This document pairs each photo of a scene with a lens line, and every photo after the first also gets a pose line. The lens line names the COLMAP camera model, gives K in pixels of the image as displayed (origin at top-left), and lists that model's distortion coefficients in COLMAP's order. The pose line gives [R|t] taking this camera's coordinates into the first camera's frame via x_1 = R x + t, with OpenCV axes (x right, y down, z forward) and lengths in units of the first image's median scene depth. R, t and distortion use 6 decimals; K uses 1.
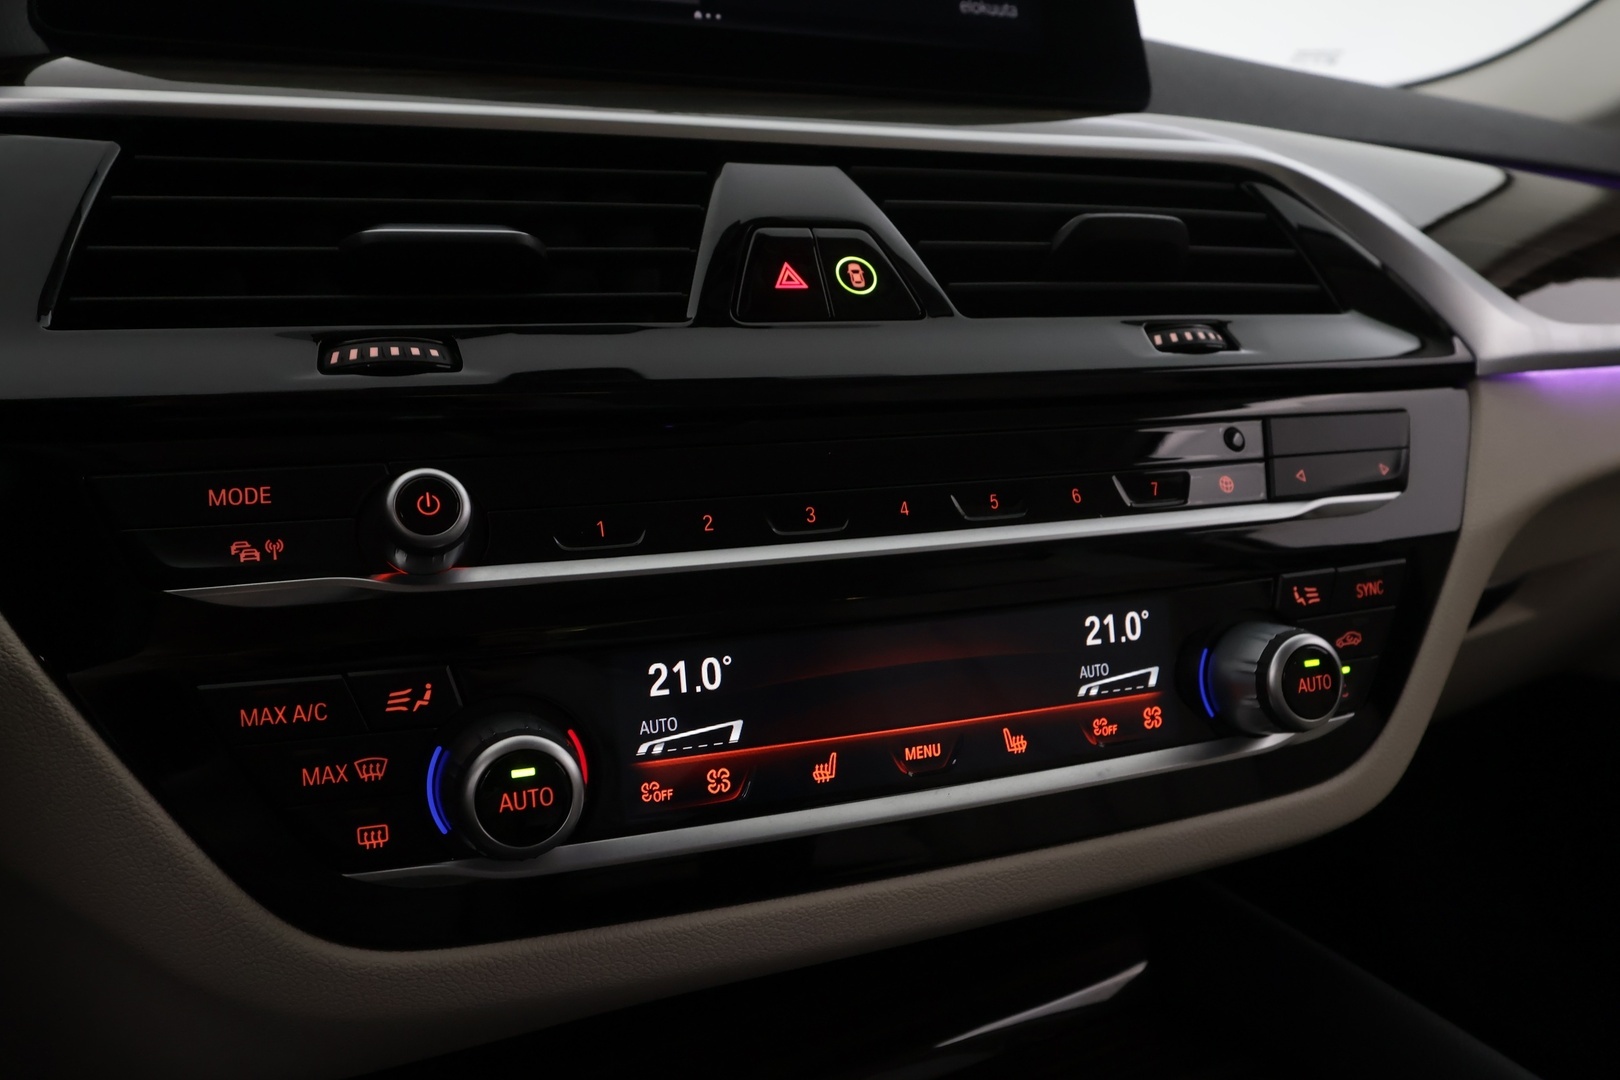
lens RADIAL K [[1301.2, 0, 807.2], [0, 1301.2, 535.5], [0, 0, 1]] dist [-0.012664, -0.006812]
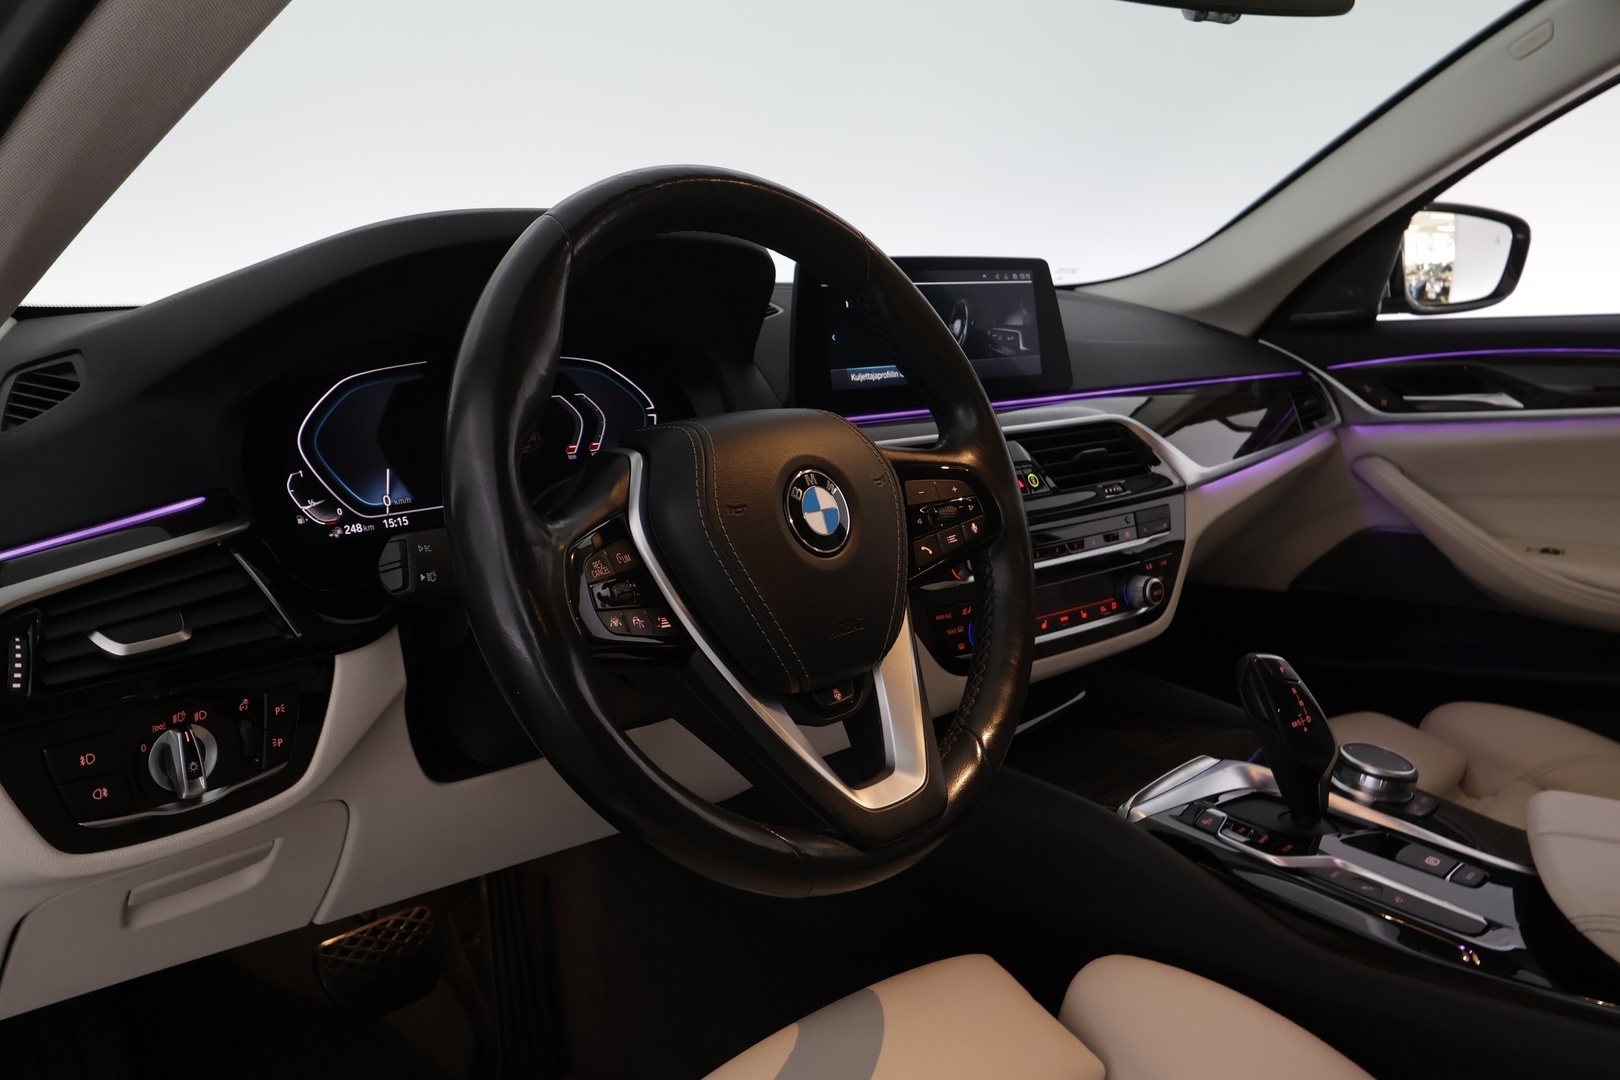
lens RADIAL K [[1301.2, 0, 810.1], [0, 1301.2, 532.0], [0, 0, 1]] dist [-0.012664, -0.006812]
pose [[0.957548, -0.052378, 0.283477, -1.415381], [0.040506, 0.998046, 0.047585, -0.240238], [-0.285415, -0.034082, 0.957798, -1.978223]]
